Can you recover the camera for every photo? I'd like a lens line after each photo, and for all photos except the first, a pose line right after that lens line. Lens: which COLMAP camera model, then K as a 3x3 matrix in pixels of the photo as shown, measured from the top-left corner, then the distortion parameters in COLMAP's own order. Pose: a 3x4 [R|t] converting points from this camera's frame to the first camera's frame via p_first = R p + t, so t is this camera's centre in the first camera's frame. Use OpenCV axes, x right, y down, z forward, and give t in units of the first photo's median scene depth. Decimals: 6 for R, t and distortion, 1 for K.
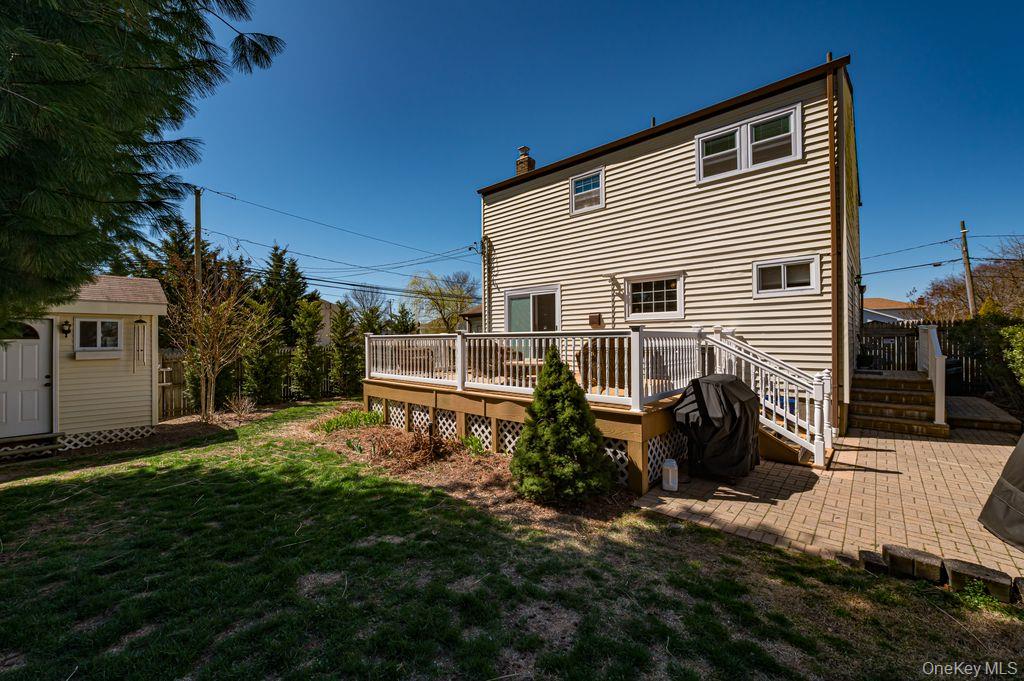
lens RADIAL K [[406.6, 0, 518.5], [0, 406.6, 342.2], [0, 0, 1]] dist [0.006734, 0.000473]
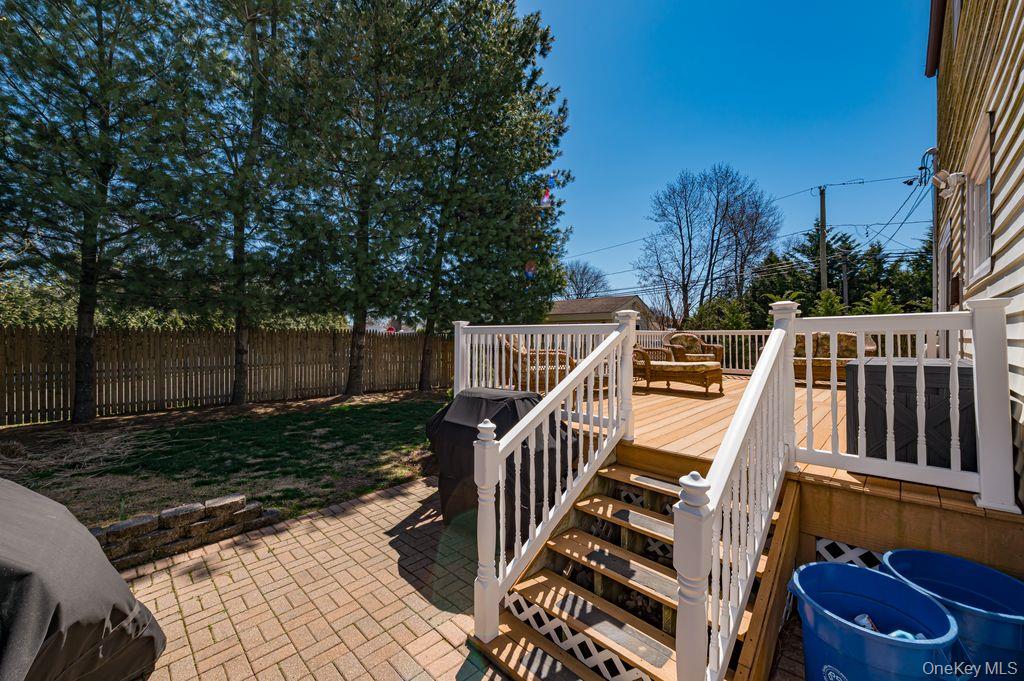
lens RADIAL K [[406.4, 0, 519.5], [0, 406.4, 337.2], [0, 0, 1]] dist [0.003454, -0.000166]
pose [[-0.053905, 0.016010, -0.998418, 1.405249], [-0.011904, 0.999790, 0.016675, -0.024718], [0.998475, 0.012784, -0.053703, 1.277914]]
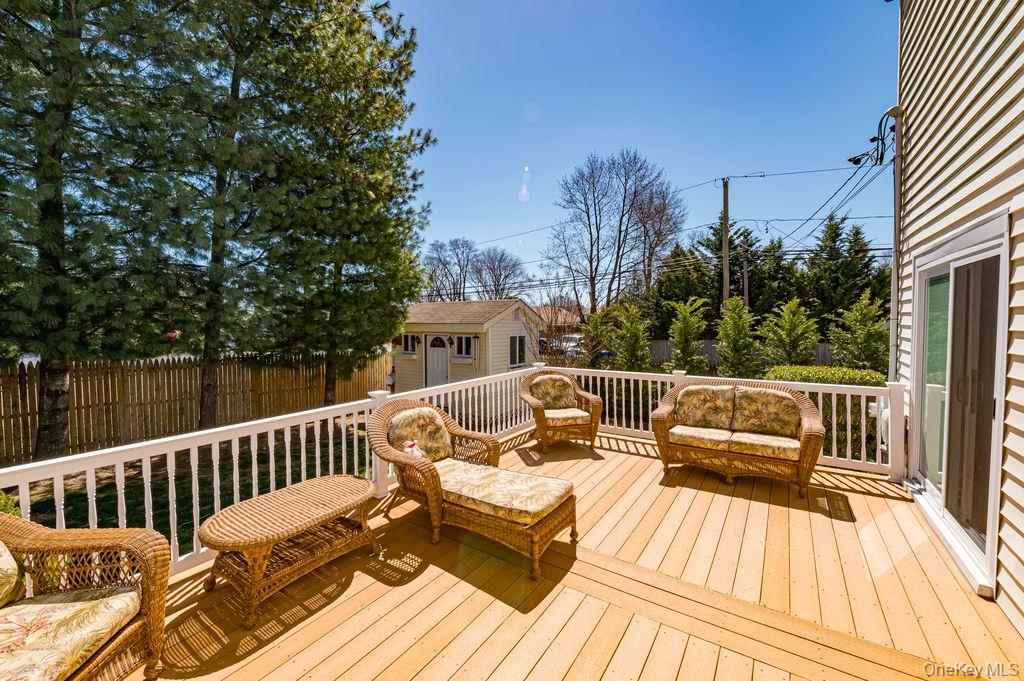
lens RADIAL K [[406.4, 0, 519.5], [0, 406.4, 337.2], [0, 0, 1]] dist [0.003454, -0.000166]
pose [[0.128634, 0.051030, -0.990378, 0.652284], [-0.006337, 0.998697, 0.050636, -0.205202], [0.991672, -0.000237, 0.128790, 1.705131]]
